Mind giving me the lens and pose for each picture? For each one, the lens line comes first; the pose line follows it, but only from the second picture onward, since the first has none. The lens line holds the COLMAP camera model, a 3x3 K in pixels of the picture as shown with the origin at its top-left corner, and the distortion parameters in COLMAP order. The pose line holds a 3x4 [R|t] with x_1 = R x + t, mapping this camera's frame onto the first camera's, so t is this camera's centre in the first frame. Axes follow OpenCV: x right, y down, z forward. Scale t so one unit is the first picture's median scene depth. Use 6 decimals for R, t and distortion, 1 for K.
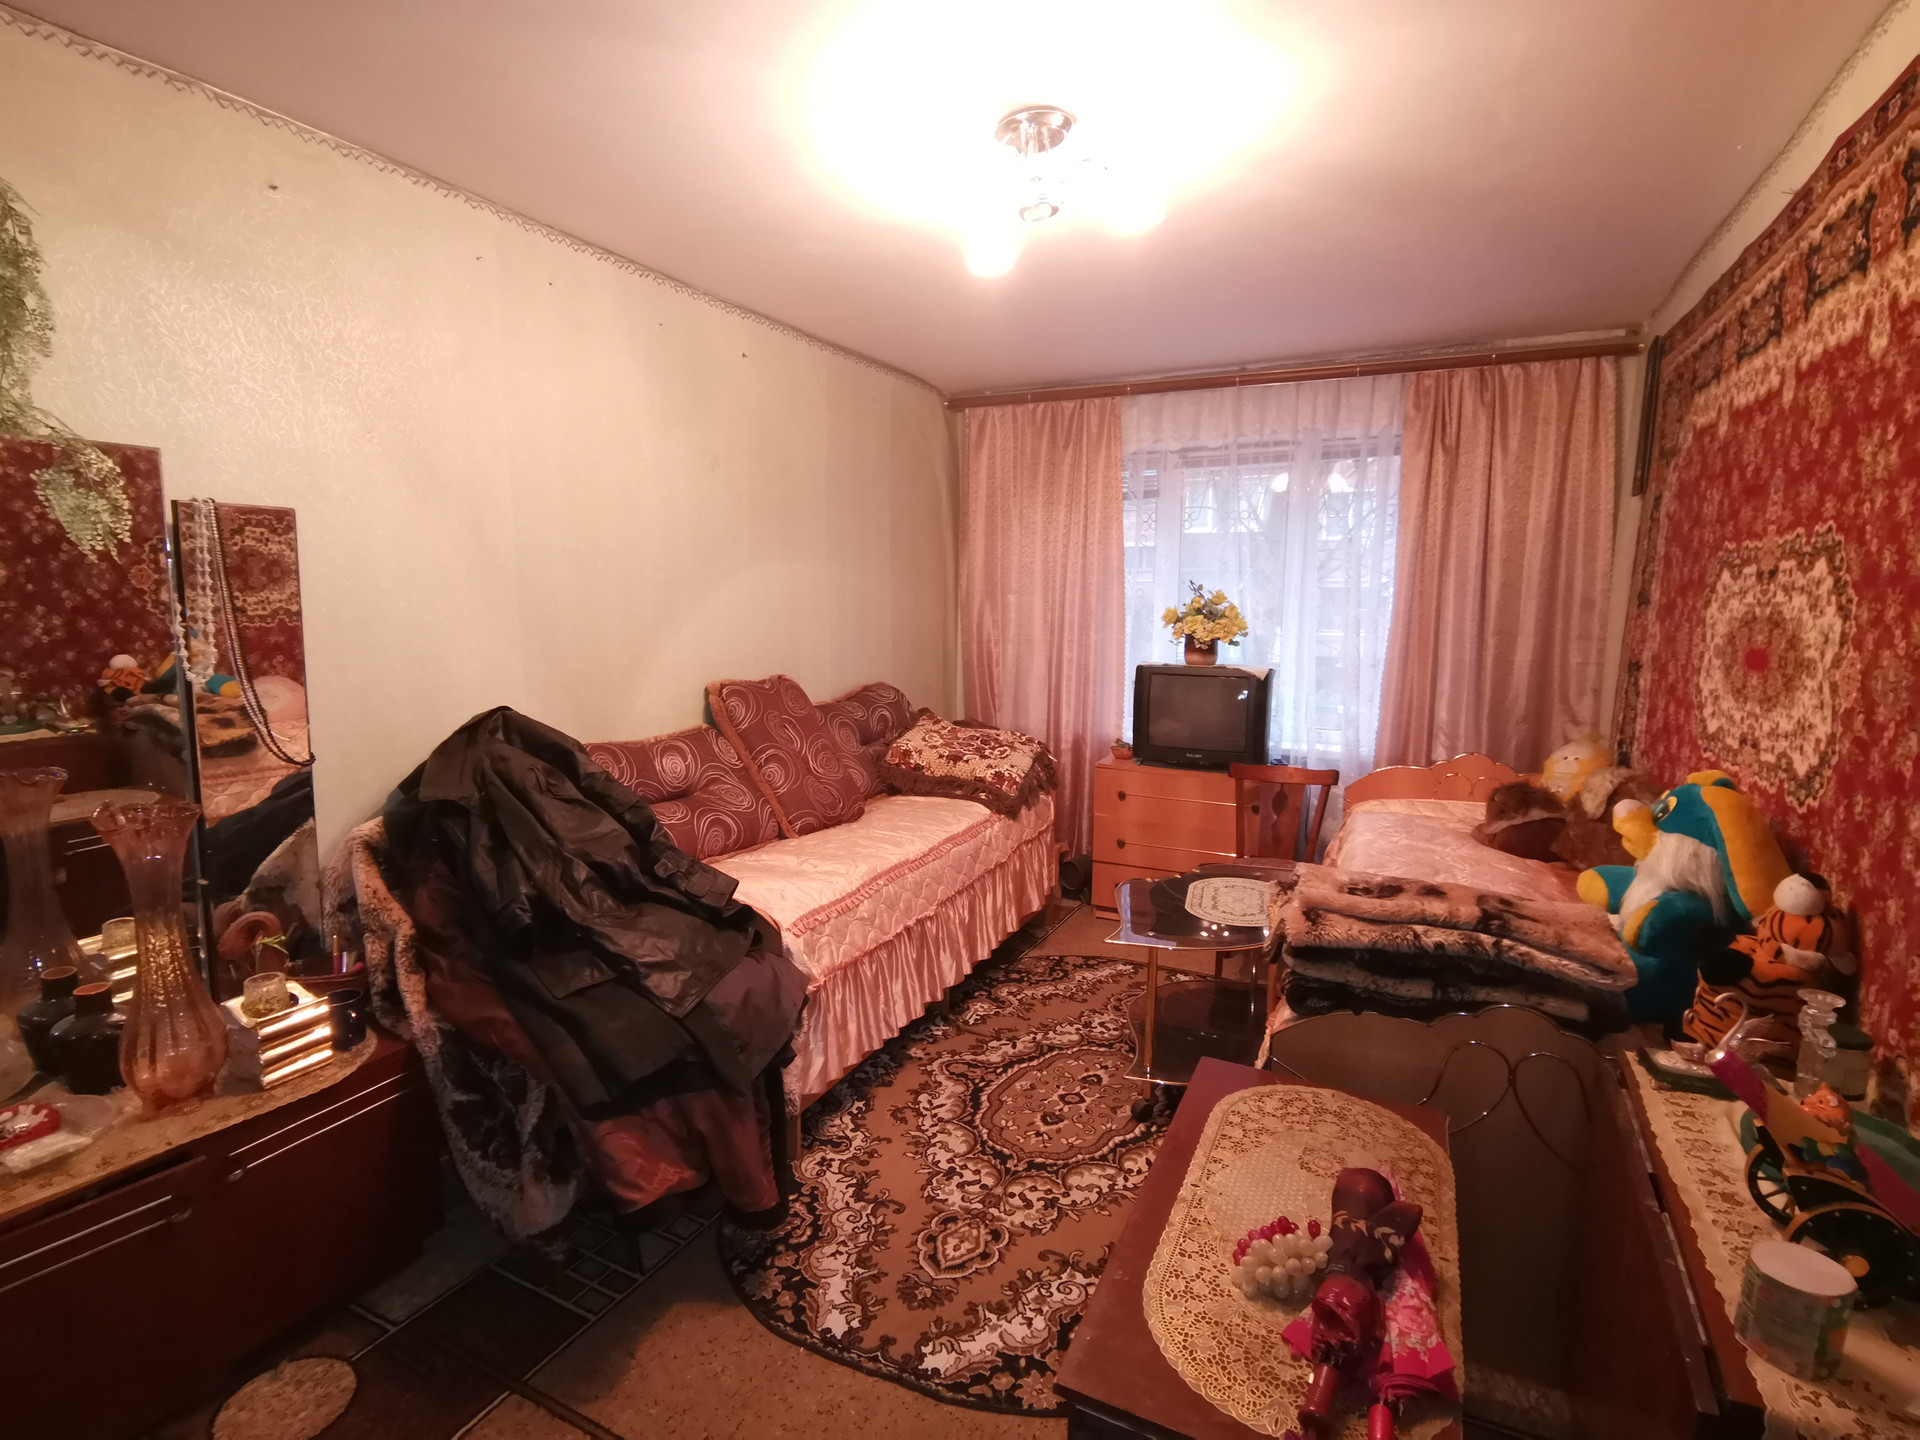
lens RADIAL K [[937.4, 0, 955.4], [0, 937.4, 729.2], [0, 0, 1]] dist [0.029987, -0.033280]
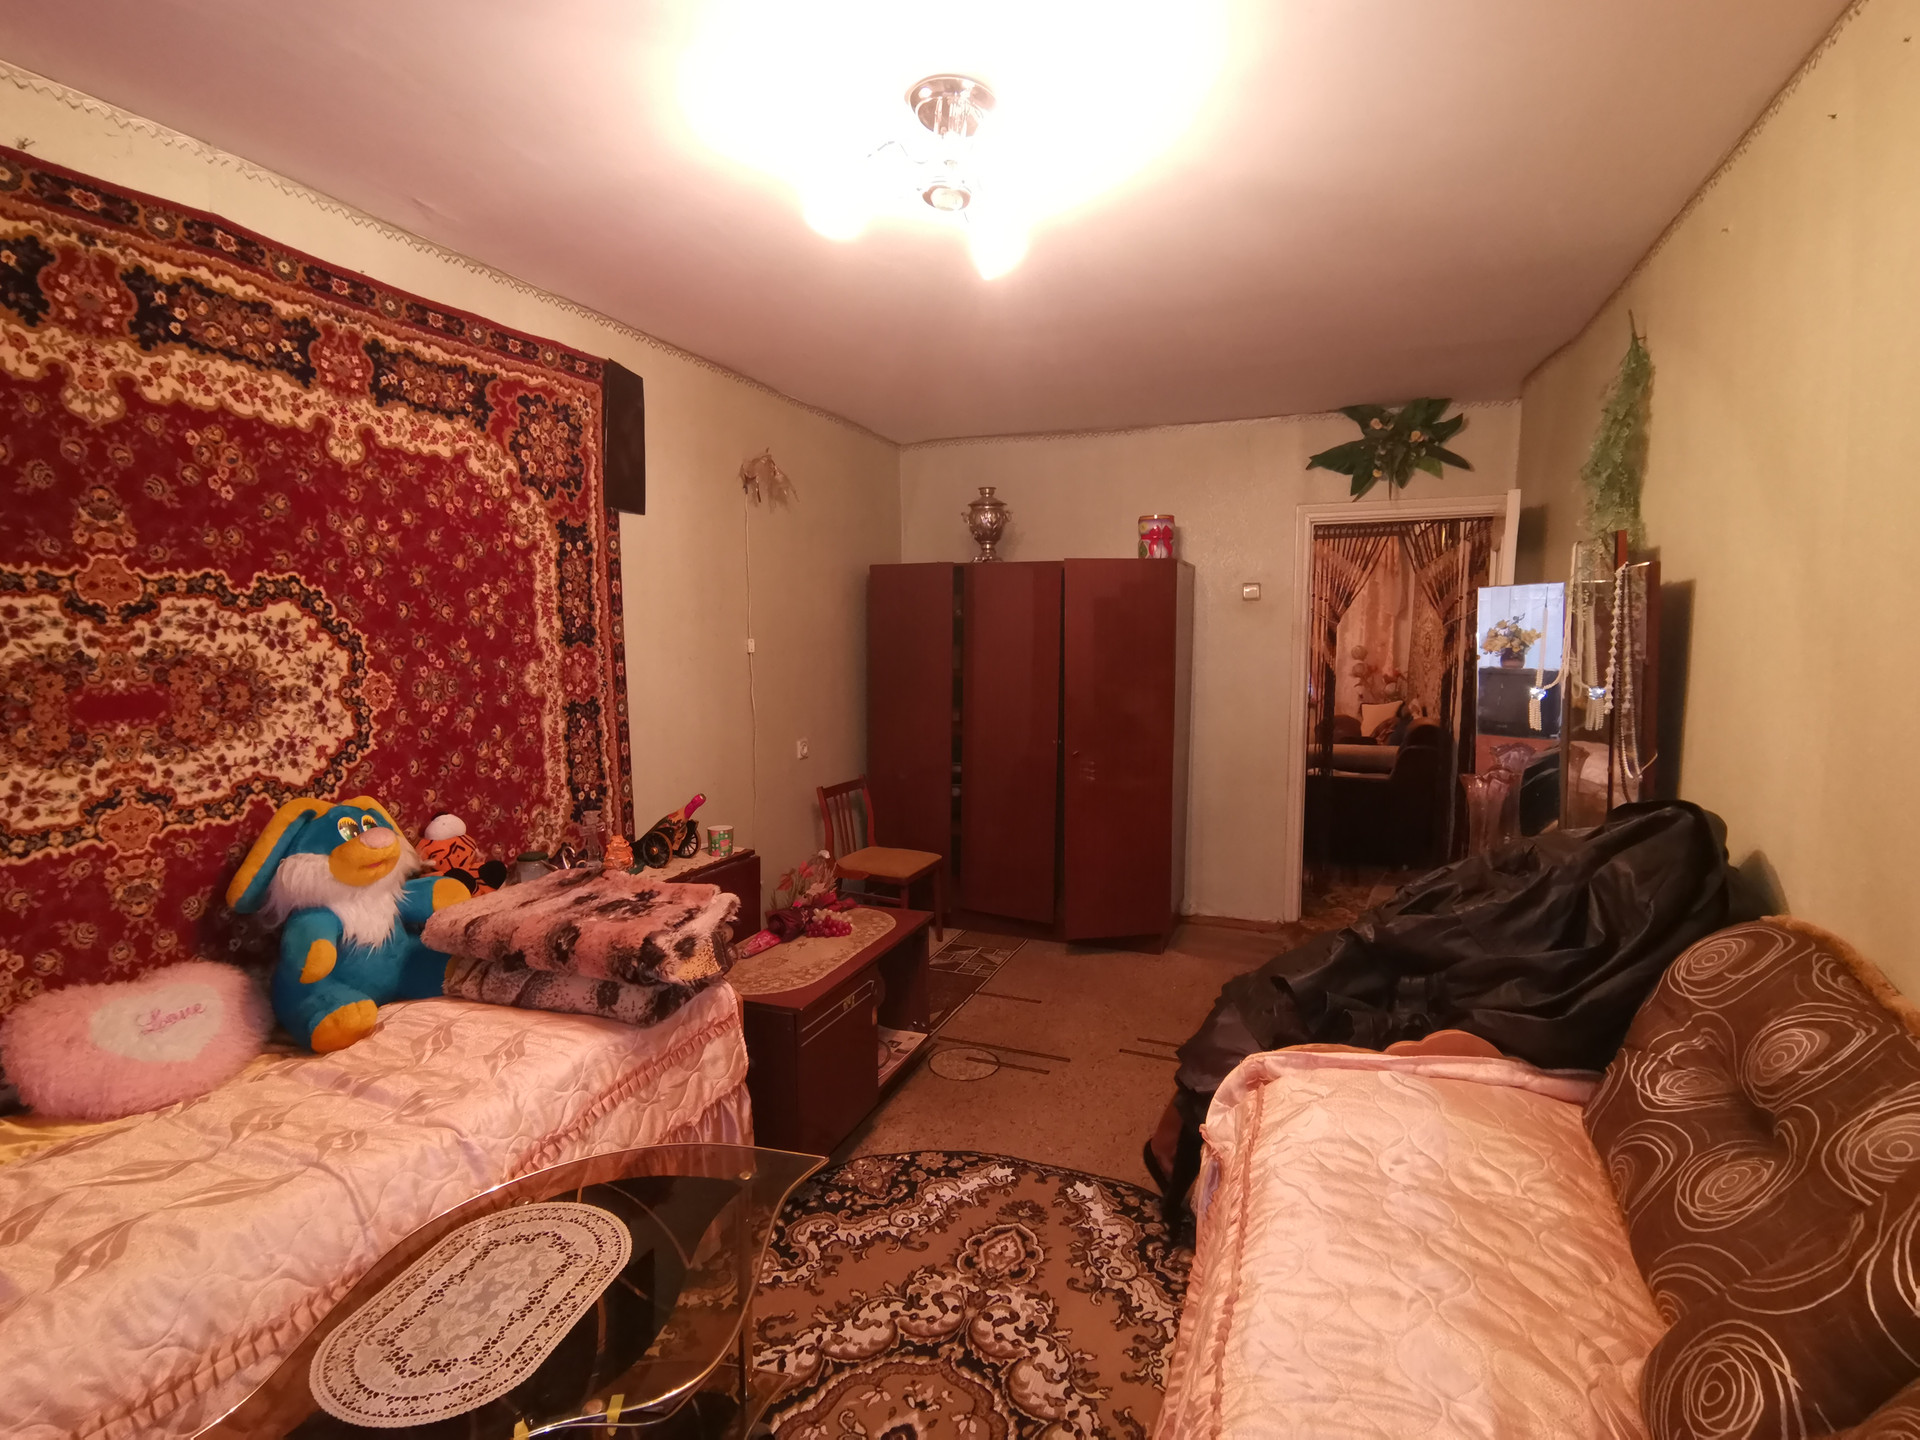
lens RADIAL K [[937.4, 0, 955.4], [0, 937.4, 729.2], [0, 0, 1]] dist [0.029987, -0.033280]
pose [[-0.996103, 0.001697, -0.088177, 0.139250], [-0.019954, 0.969552, 0.244071, -0.257998], [0.085907, 0.244879, -0.965740, 1.745343]]
